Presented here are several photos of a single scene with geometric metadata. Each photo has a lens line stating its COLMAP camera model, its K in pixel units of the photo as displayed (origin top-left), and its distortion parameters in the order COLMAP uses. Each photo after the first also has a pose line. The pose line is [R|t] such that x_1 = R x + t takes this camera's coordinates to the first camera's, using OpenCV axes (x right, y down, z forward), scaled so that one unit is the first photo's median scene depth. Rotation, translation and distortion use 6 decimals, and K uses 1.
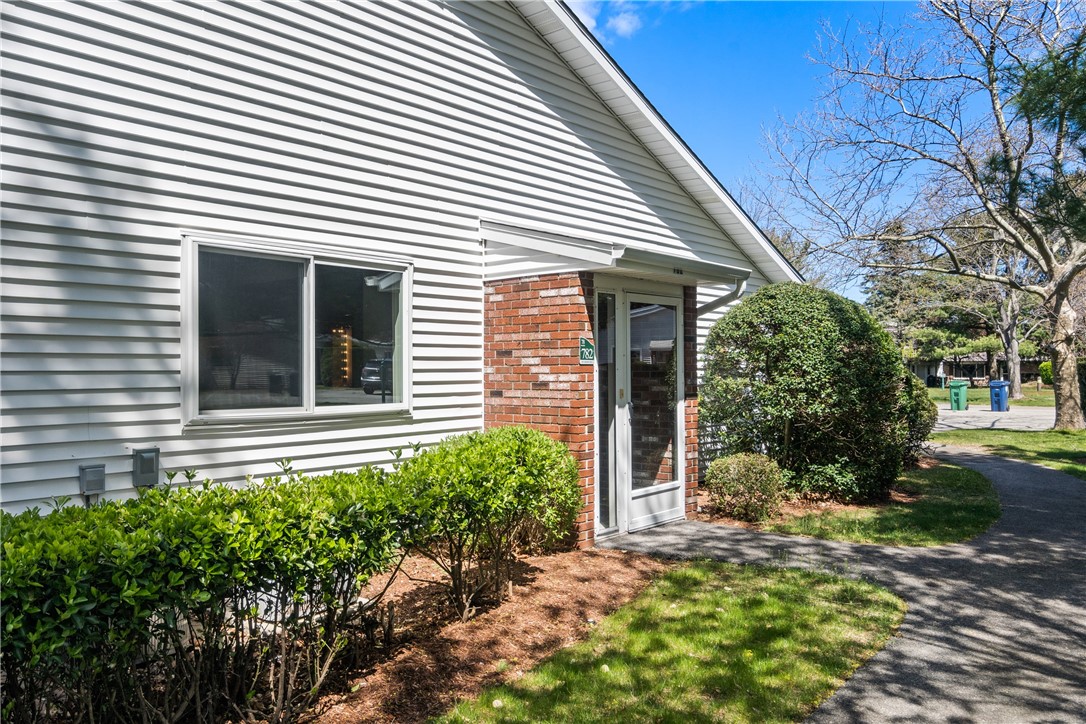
lens RADIAL K [[817.1, 0, 543.5], [0, 817.1, 367.1], [0, 0, 1]] dist [0.010045, 0.000898]
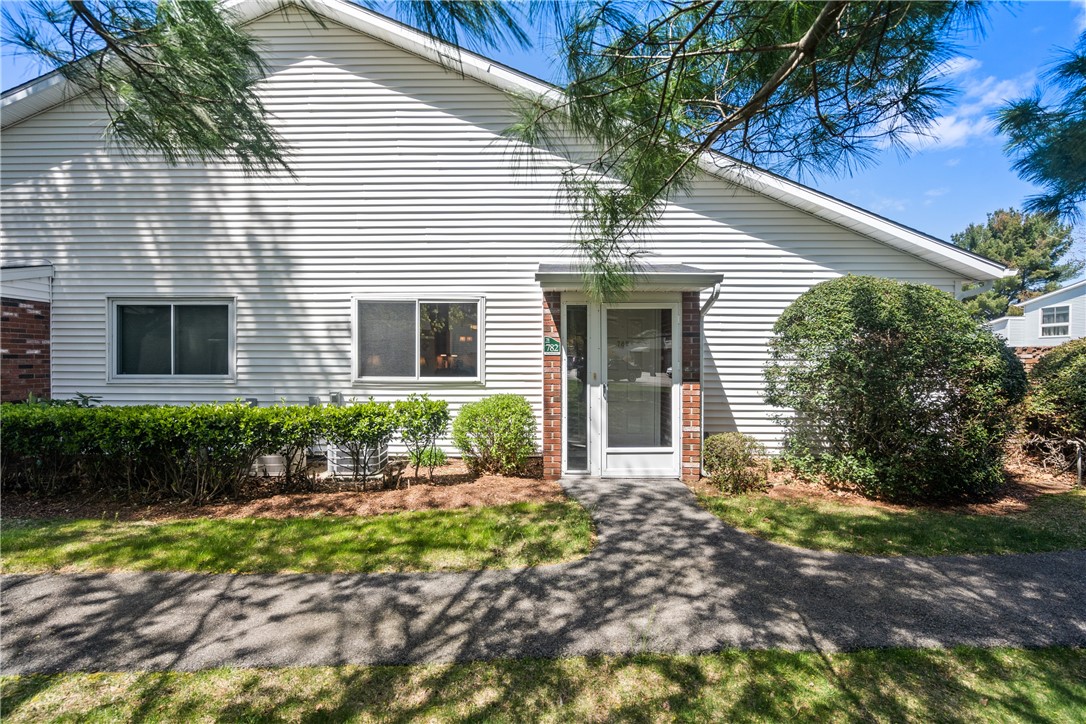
lens RADIAL K [[505.0, 0, 535.2], [0, 505.0, 359.0], [0, 0, 1]] dist [0.000438, -0.001680]
pose [[0.650033, 0.008113, -0.759863, 0.720817], [-0.002255, 0.999959, 0.008747, -0.004644], [0.759903, -0.003972, 0.650024, 0.385526]]
